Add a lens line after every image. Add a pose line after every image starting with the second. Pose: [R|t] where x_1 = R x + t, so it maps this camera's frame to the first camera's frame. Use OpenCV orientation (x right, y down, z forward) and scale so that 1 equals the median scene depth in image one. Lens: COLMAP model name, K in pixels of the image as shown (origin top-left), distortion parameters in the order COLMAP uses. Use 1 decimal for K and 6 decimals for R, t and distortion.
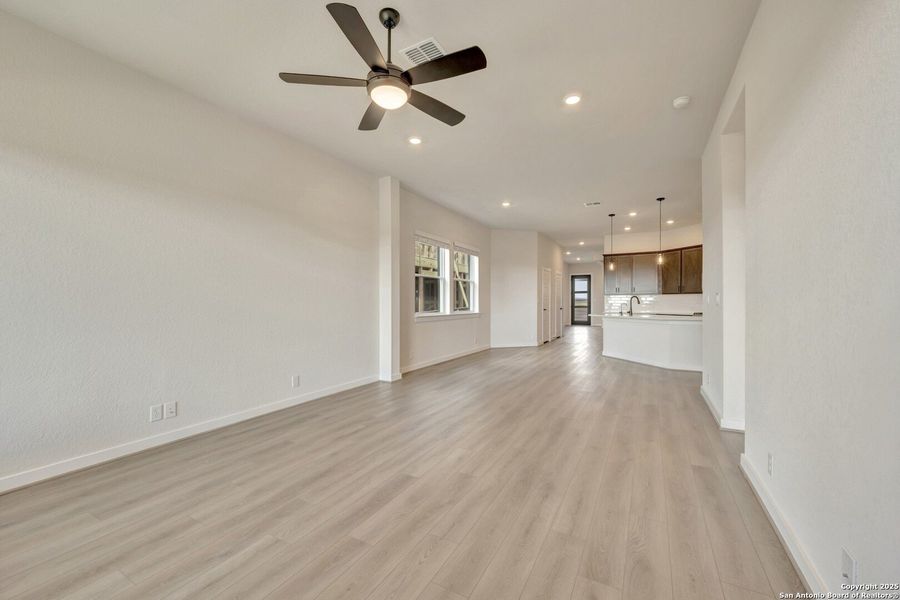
lens RADIAL K [[356.5, 0, 449.3], [0, 356.5, 302.3], [0, 0, 1]] dist [0.007720, 0.000142]
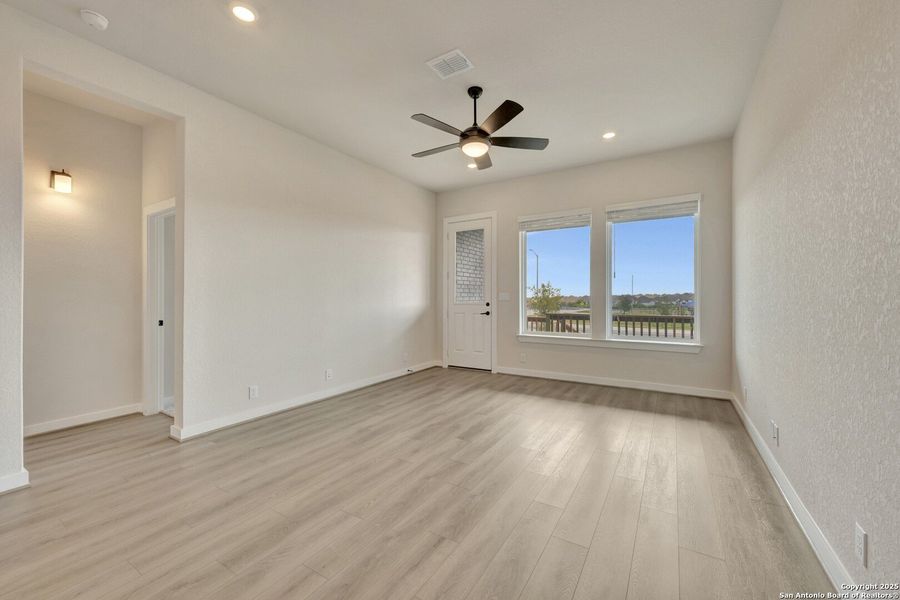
lens RADIAL K [[354.1, 0, 453.6], [0, 354.1, 295.5], [0, 0, 1]] dist [0.002119, 0.000239]
pose [[-0.999293, 0.010597, 0.036074, -0.106238], [0.010492, 0.999940, -0.003080, -0.004491], [-0.036104, -0.002699, -0.999344, 1.816333]]
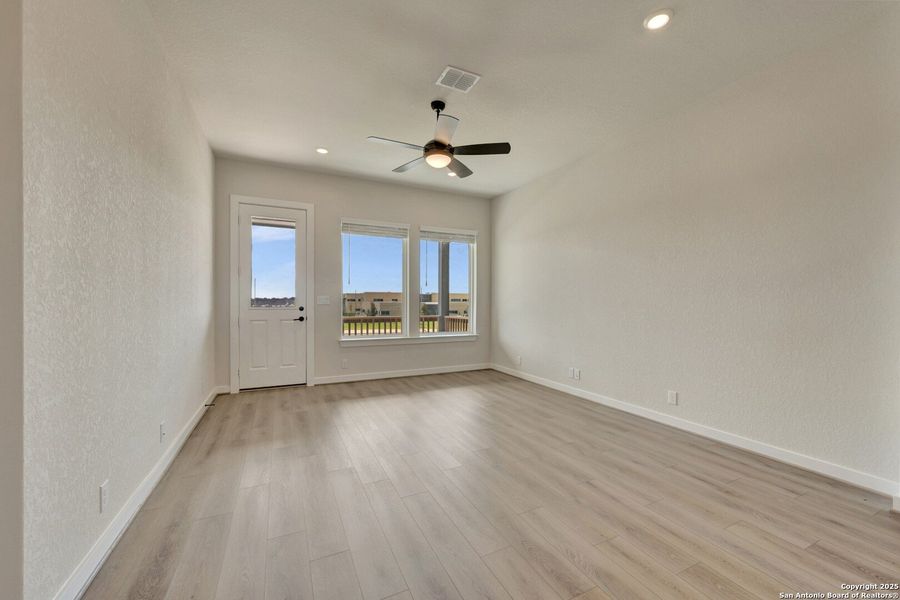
lens RADIAL K [[356.5, 0, 449.3], [0, 356.5, 302.3], [0, 0, 1]] dist [0.007720, 0.000142]
pose [[-0.574145, 0.005618, -0.818734, 0.753890], [-0.004156, 0.999944, 0.009776, -0.010648], [0.818743, 0.009016, -0.574089, 1.434634]]
